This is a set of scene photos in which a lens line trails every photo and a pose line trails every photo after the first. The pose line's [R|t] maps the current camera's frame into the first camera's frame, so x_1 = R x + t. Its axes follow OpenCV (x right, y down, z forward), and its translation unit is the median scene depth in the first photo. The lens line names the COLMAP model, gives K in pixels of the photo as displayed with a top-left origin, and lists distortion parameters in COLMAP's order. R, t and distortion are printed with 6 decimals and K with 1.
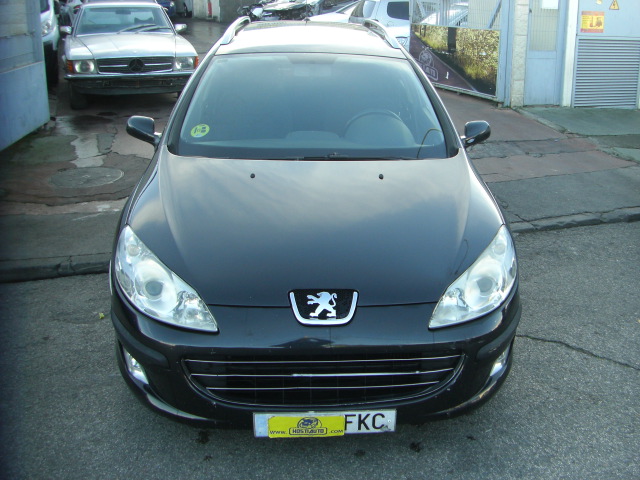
lens RADIAL K [[724.9, 0, 391.0], [0, 724.9, 238.1], [0, 0, 1]] dist [-0.175309, 0.080865]
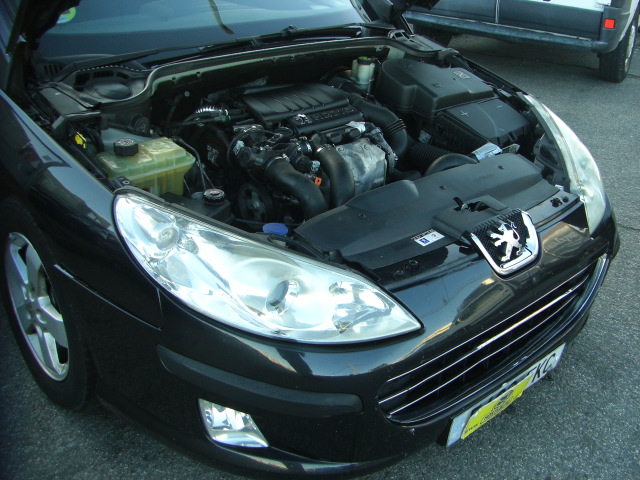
lens RADIAL K [[724.9, 0, 391.0], [0, 724.9, 238.1], [0, 0, 1]] dist [-0.175309, 0.080865]
pose [[0.780867, -0.256080, 0.569798, -0.581471], [0.132879, 0.959333, 0.249045, -0.103426], [-0.610401, -0.118757, 0.783139, 0.499002]]
